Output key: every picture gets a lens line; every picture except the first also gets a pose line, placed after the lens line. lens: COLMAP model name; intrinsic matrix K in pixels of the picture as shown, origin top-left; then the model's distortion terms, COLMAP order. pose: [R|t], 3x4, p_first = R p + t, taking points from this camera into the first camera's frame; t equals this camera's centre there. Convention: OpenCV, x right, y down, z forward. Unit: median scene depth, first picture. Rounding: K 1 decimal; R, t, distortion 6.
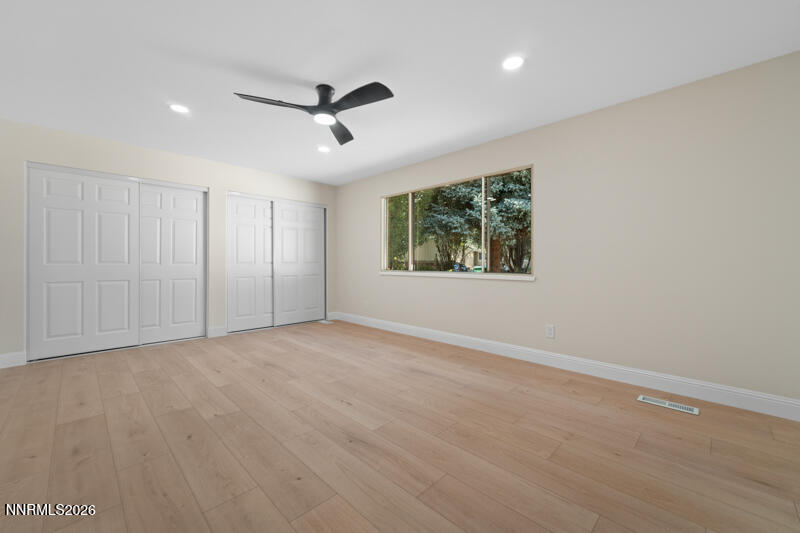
lens RADIAL K [[319.0, 0, 397.7], [0, 319.0, 264.9], [0, 0, 1]] dist [-0.006351, 0.000661]
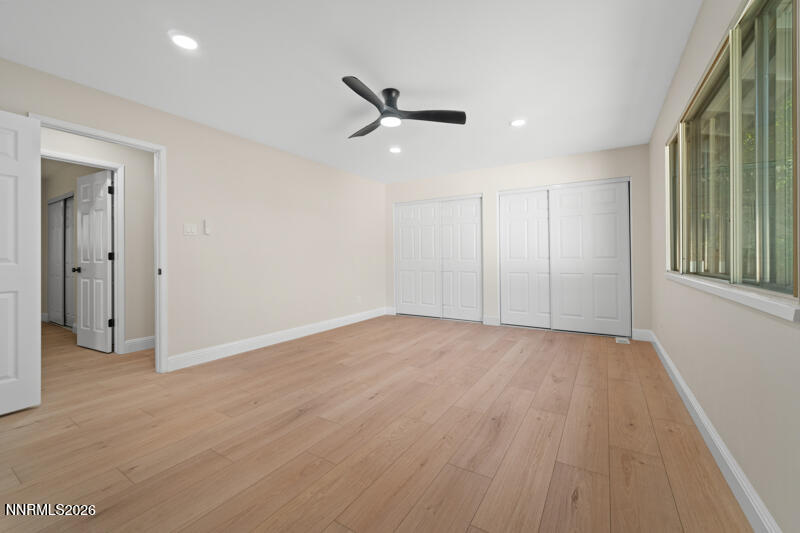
lens RADIAL K [[319.0, 0, 401.4], [0, 319.0, 260.3], [0, 0, 1]] dist [-0.006351, 0.000661]
pose [[0.241487, 0.002791, -0.970400, 0.567298], [-0.000010, 0.999996, 0.002874, -0.004027], [0.970404, -0.000685, 0.241486, 0.560740]]
